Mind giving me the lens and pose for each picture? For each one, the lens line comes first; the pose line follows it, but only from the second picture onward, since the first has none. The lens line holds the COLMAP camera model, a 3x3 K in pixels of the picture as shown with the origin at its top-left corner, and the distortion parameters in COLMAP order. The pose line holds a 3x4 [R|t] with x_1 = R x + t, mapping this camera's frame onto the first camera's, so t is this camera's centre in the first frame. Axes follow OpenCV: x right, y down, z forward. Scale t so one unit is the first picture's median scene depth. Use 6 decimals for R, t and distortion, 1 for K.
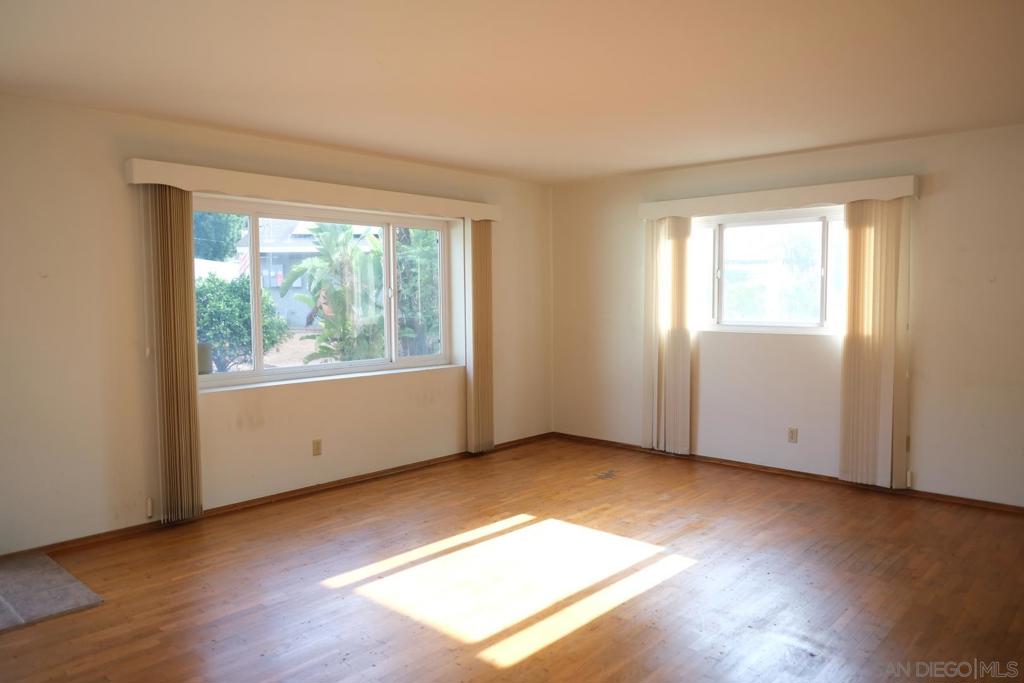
lens RADIAL K [[716.0, 0, 519.7], [0, 716.0, 334.9], [0, 0, 1]] dist [-0.012677, -0.004248]
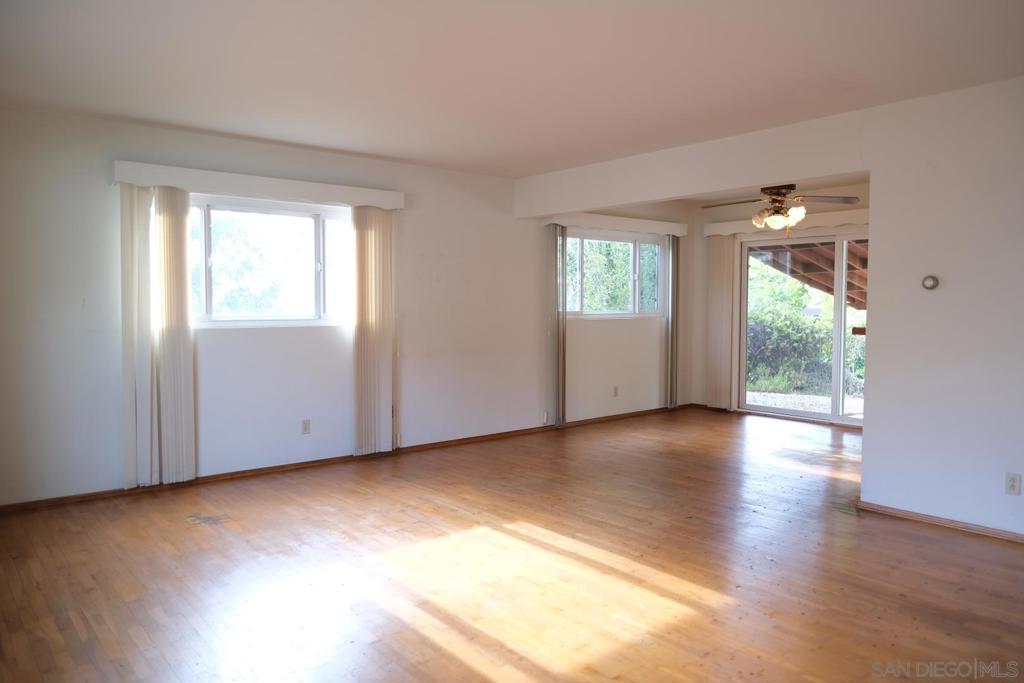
lens RADIAL K [[716.0, 0, 517.0], [0, 716.0, 350.5], [0, 0, 1]] dist [-0.012677, -0.004248]
pose [[0.146143, -0.072065, 0.986635, -0.616050], [0.042678, 0.996874, 0.066491, -0.024132], [-0.988342, 0.032390, 0.148762, 0.590467]]
